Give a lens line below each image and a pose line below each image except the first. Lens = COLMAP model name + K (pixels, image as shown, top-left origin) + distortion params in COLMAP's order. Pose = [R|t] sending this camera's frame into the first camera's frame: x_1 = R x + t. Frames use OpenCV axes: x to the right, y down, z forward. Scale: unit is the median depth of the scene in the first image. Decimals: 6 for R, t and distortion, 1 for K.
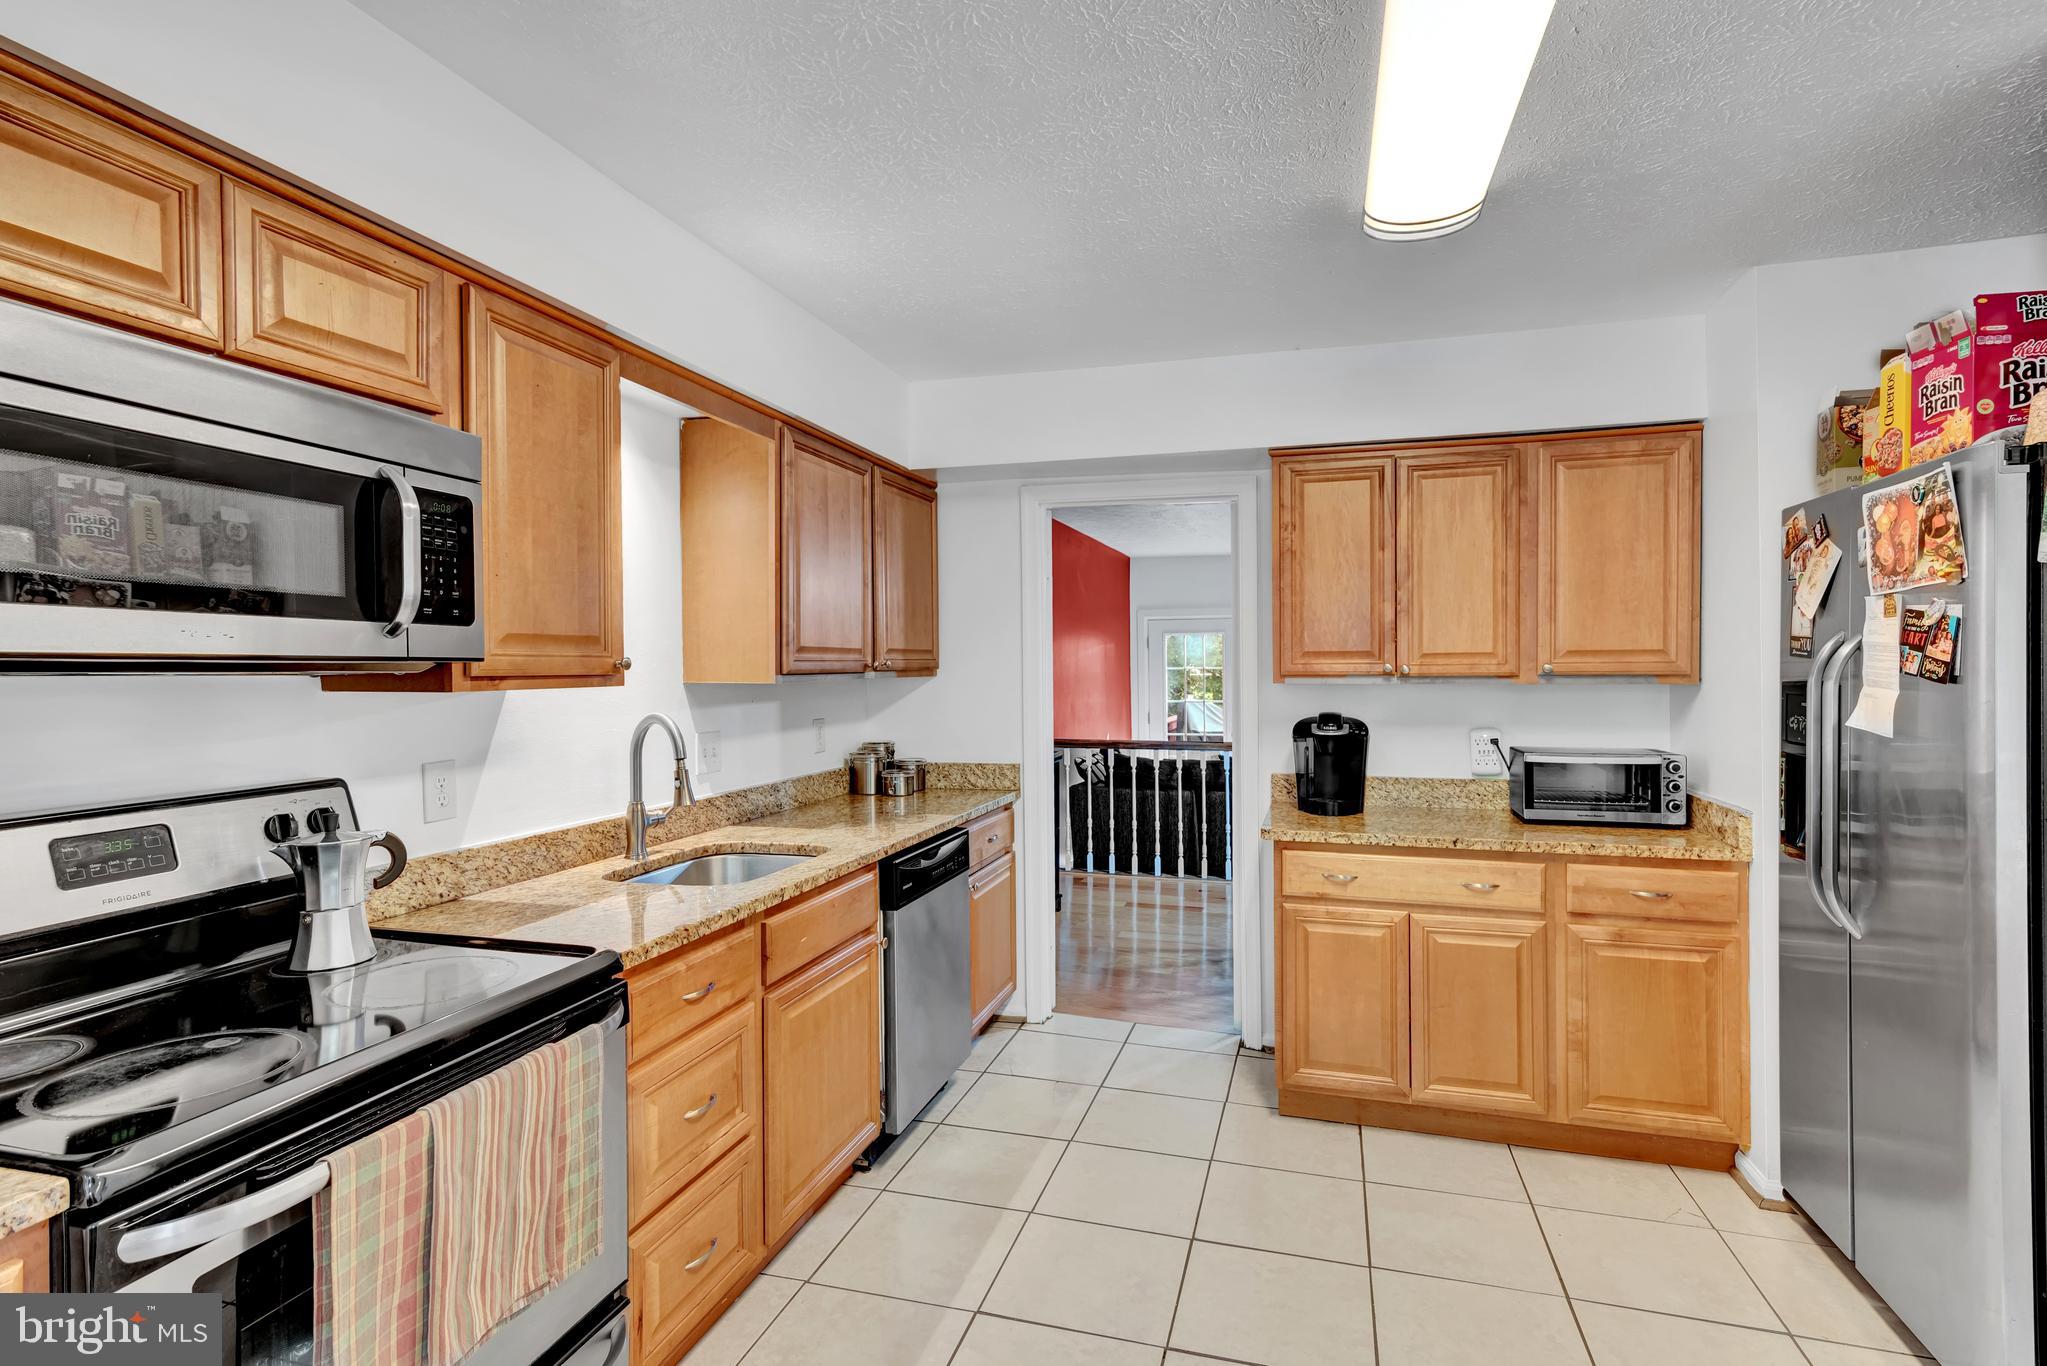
lens RADIAL K [[1004.0, 0, 1023.5], [0, 1004.0, 683.0], [0, 0, 1]] dist [0.024409, 0.000301]
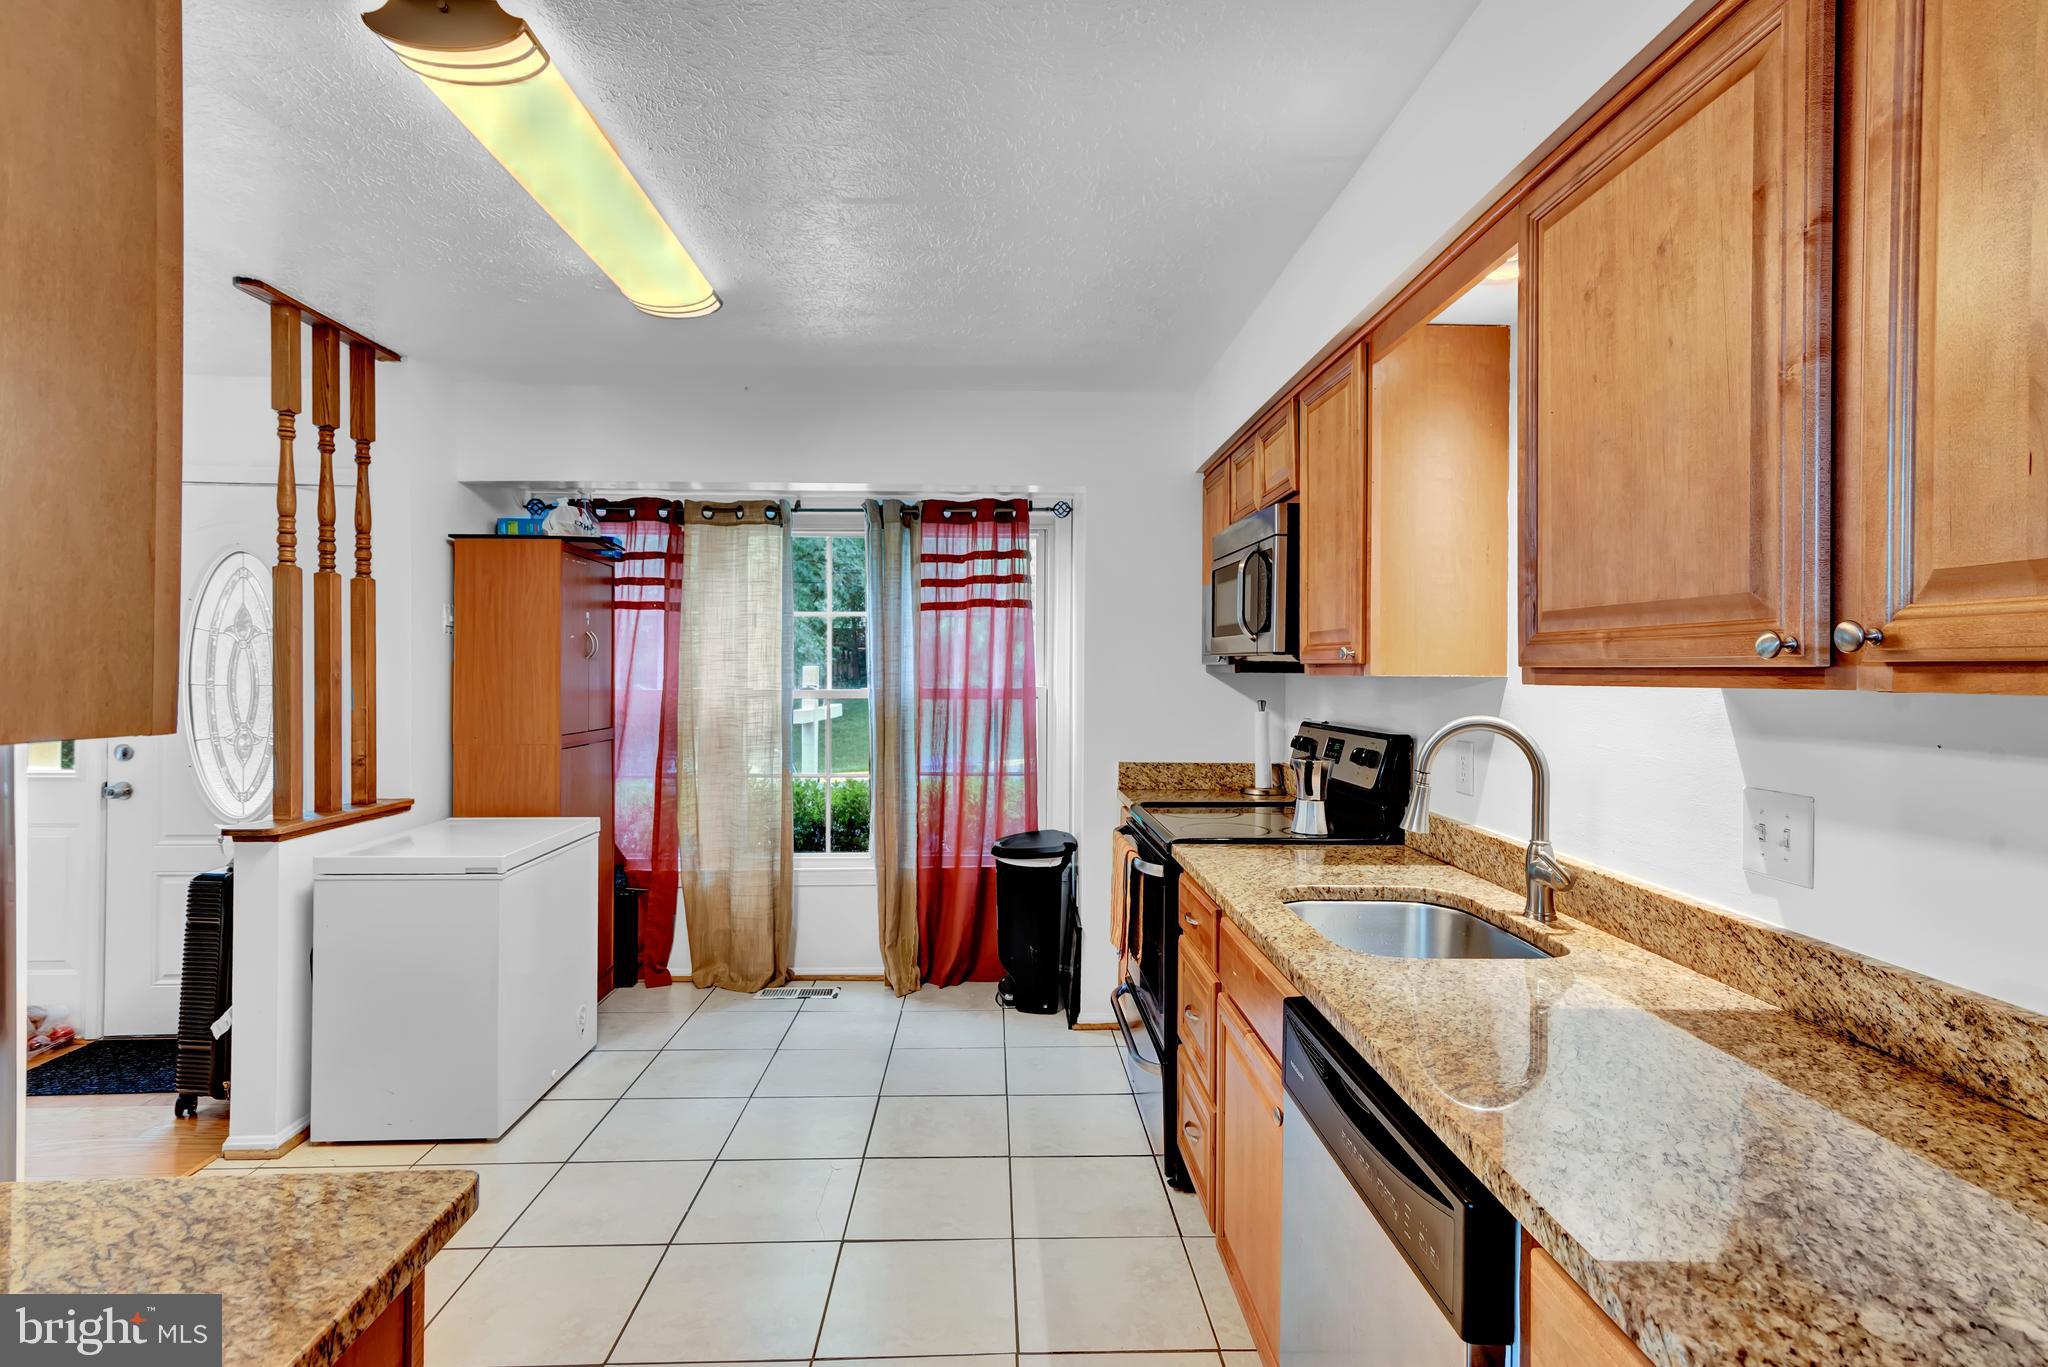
lens RADIAL K [[1003.4, 0, 1025.3], [0, 1003.4, 671.9], [0, 0, 1]] dist [0.021604, 0.000440]
pose [[-0.949727, -0.003038, -0.313066, 0.193769], [-0.009852, 0.999748, 0.020186, -0.015286], [0.312926, 0.022256, -0.949517, 1.524322]]
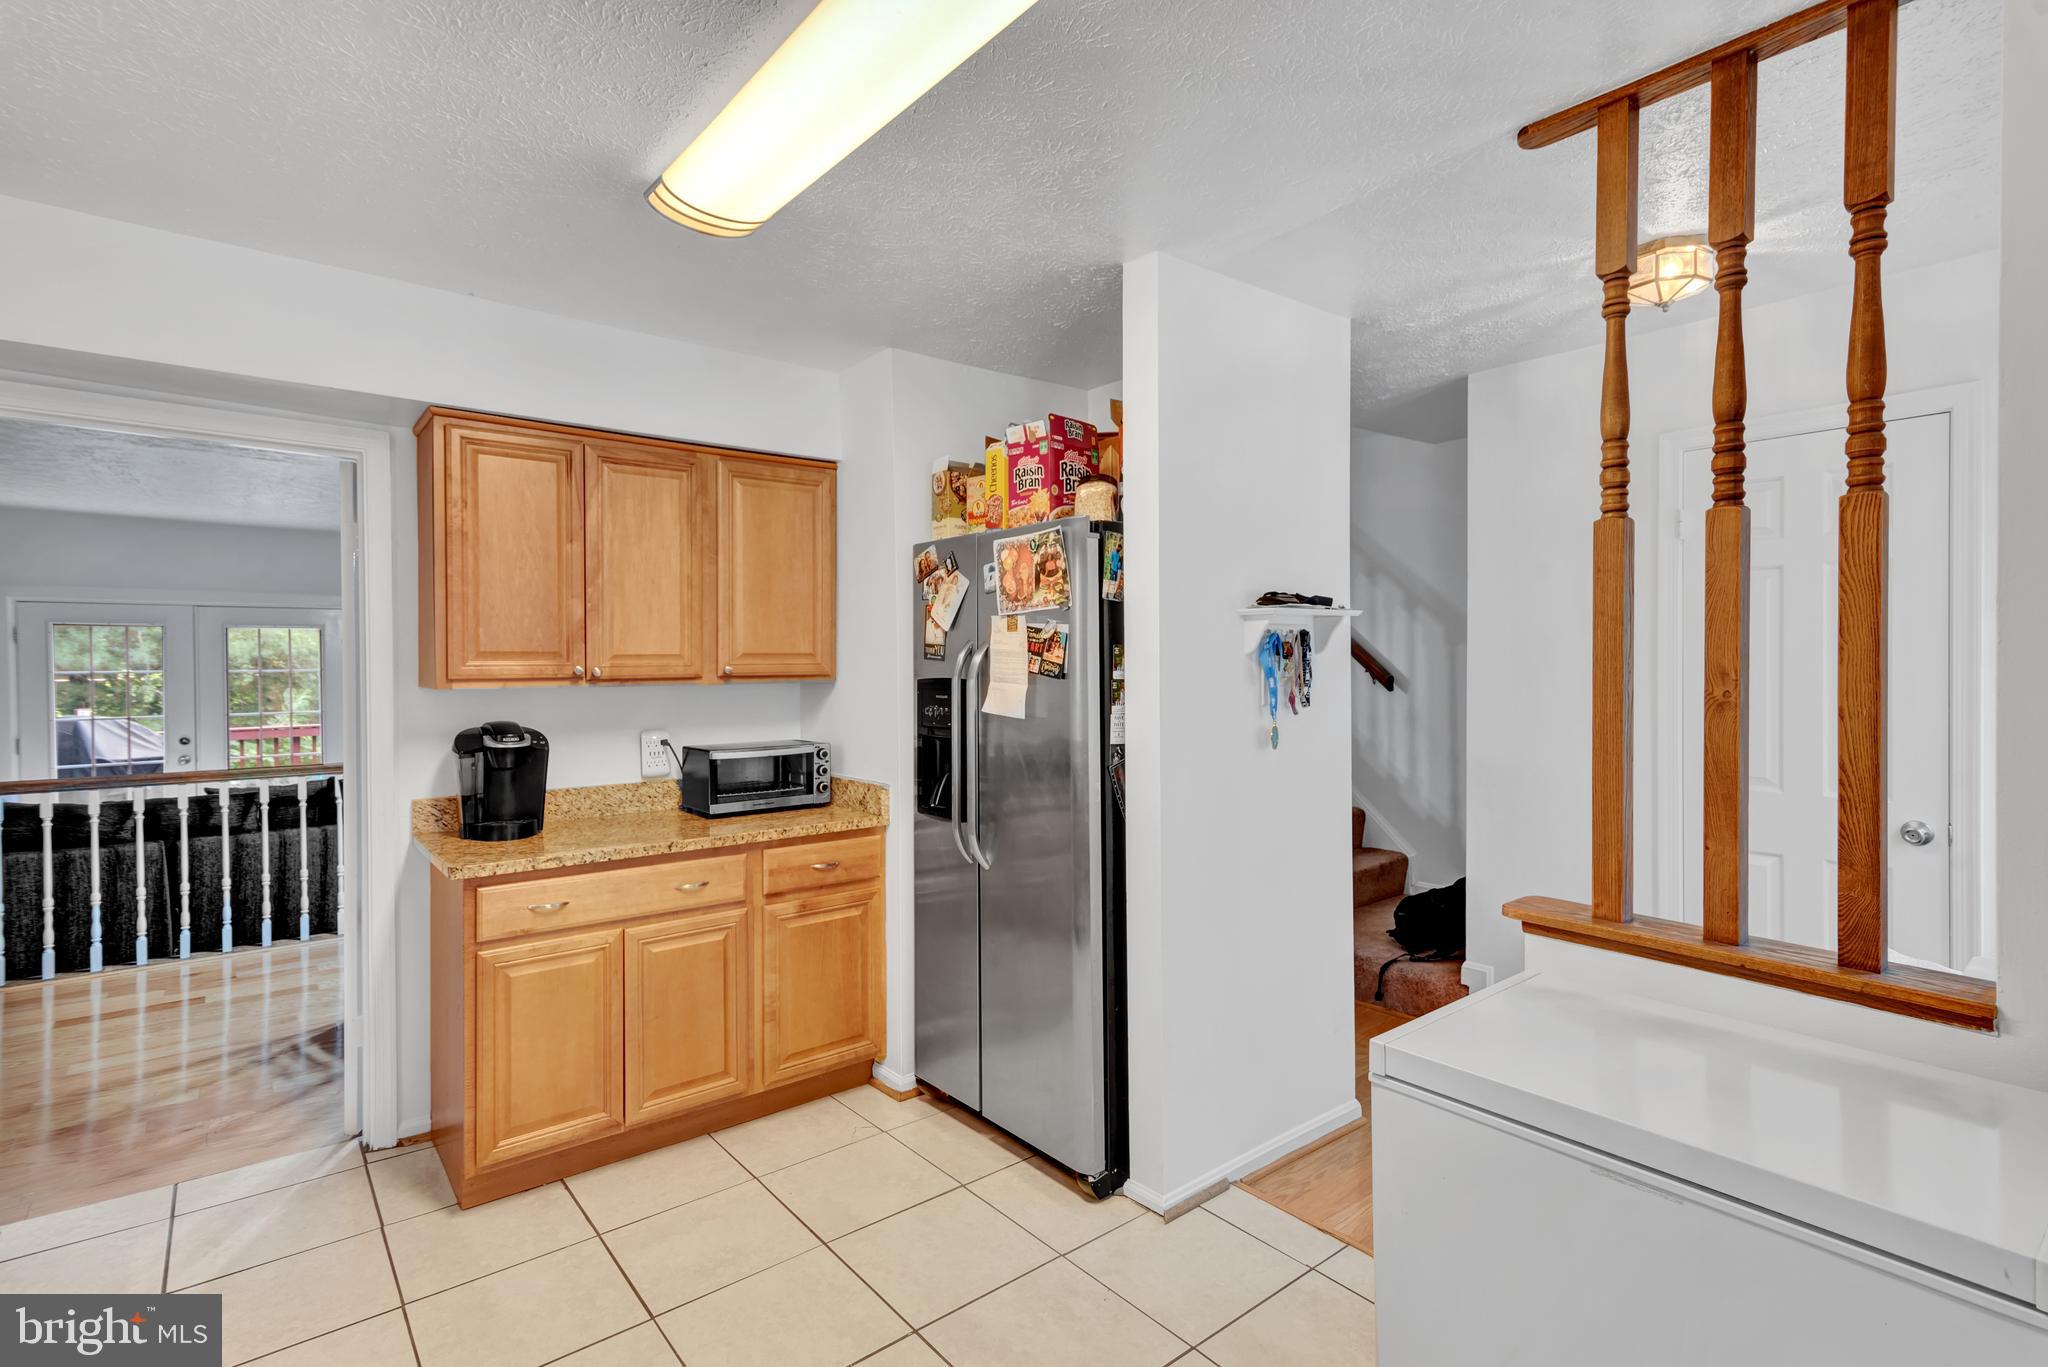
lens RADIAL K [[1003.4, 0, 1025.3], [0, 1003.4, 671.9], [0, 0, 1]] dist [0.021604, 0.000440]
pose [[0.568739, -0.006717, 0.822490, -0.180138], [0.017133, 0.999846, -0.003682, -0.003229], [-0.822339, 0.016186, 0.568767, 0.149943]]
